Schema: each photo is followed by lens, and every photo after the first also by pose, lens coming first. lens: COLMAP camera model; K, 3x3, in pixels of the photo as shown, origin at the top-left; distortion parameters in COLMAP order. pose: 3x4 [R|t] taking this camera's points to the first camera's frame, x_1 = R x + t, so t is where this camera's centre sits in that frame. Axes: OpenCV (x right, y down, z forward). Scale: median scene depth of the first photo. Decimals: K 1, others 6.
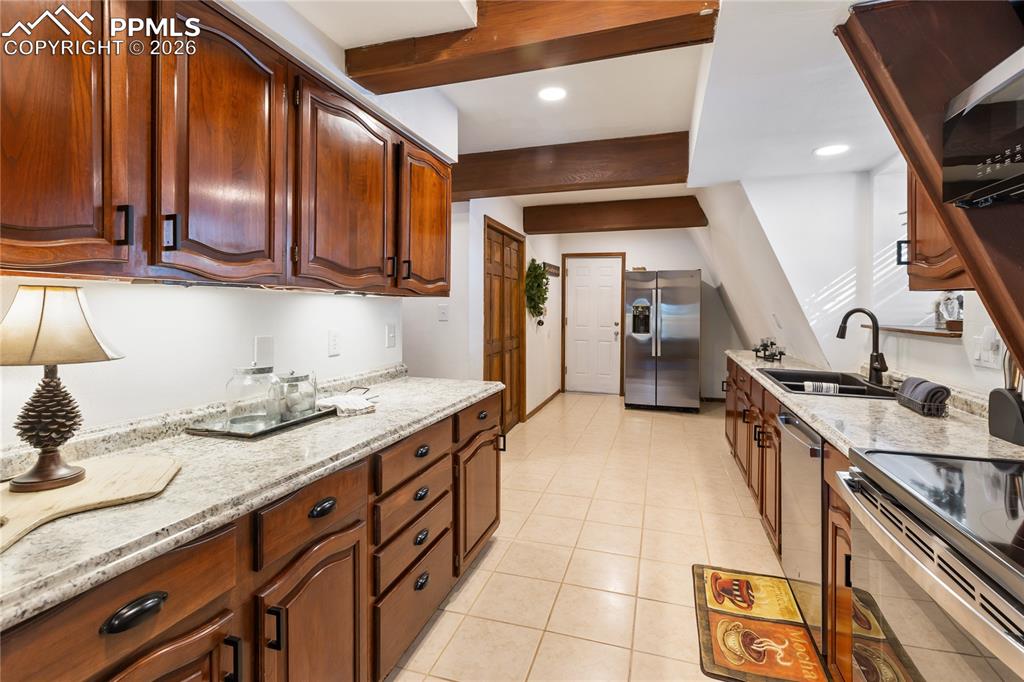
lens RADIAL K [[470.4, 0, 516.9], [0, 470.4, 311.5], [0, 0, 1]] dist [-0.000415, -0.000257]
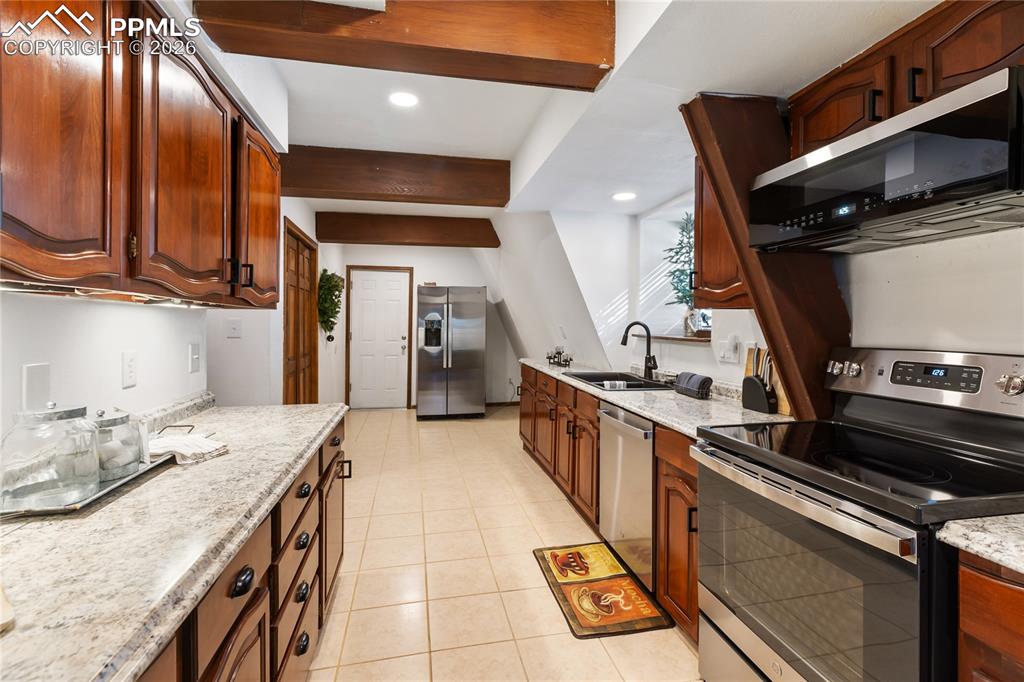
lens RADIAL K [[462.7, 0, 514.6], [0, 462.7, 329.3], [0, 0, 1]] dist [0.000727, -0.001002]
pose [[0.870693, -0.010035, 0.491725, -0.196637], [0.006087, 0.999935, 0.009628, 0.000056], [-0.491790, -0.005390, 0.870697, 0.061050]]
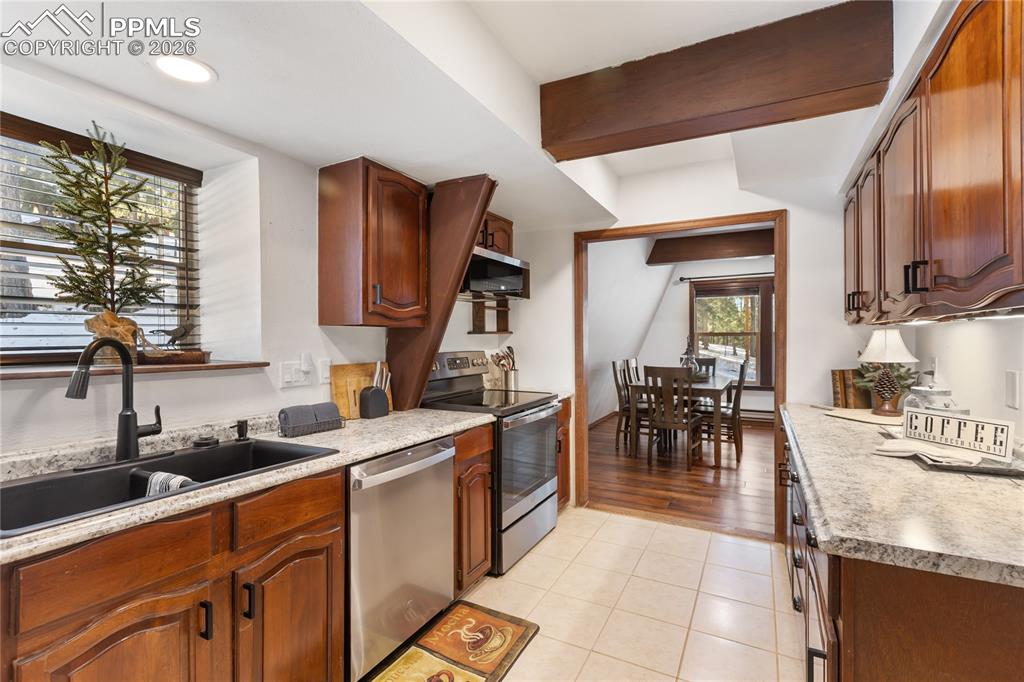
lens RADIAL K [[465.5, 0, 512.6], [0, 465.5, 336.2], [0, 0, 1]] dist [0.001235, -0.000317]
pose [[-0.985603, -0.000170, 0.169075, 0.175639], [0.000224, 0.999997, 0.002307, -0.010752], [-0.169075, 0.002312, -0.985600, 1.539830]]
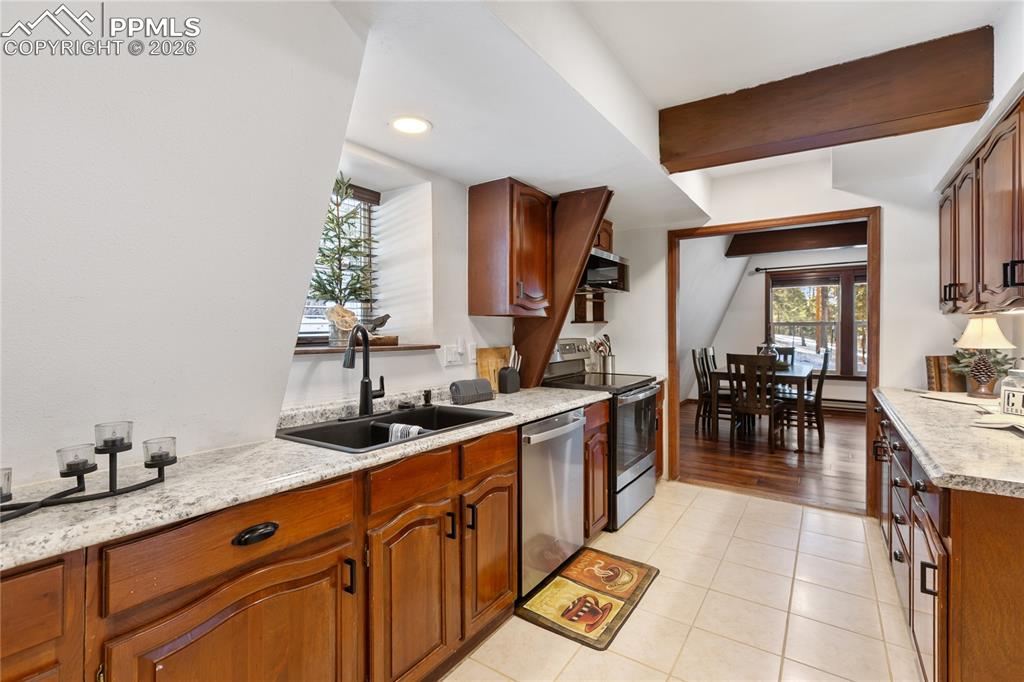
lens RADIAL K [[462.7, 0, 514.6], [0, 462.7, 329.3], [0, 0, 1]] dist [0.000727, -0.001002]
pose [[-0.961562, -0.001866, 0.274581, 0.299545], [0.000349, 0.999968, 0.008018, -0.006192], [-0.274588, 0.007805, -0.961530, 1.741158]]
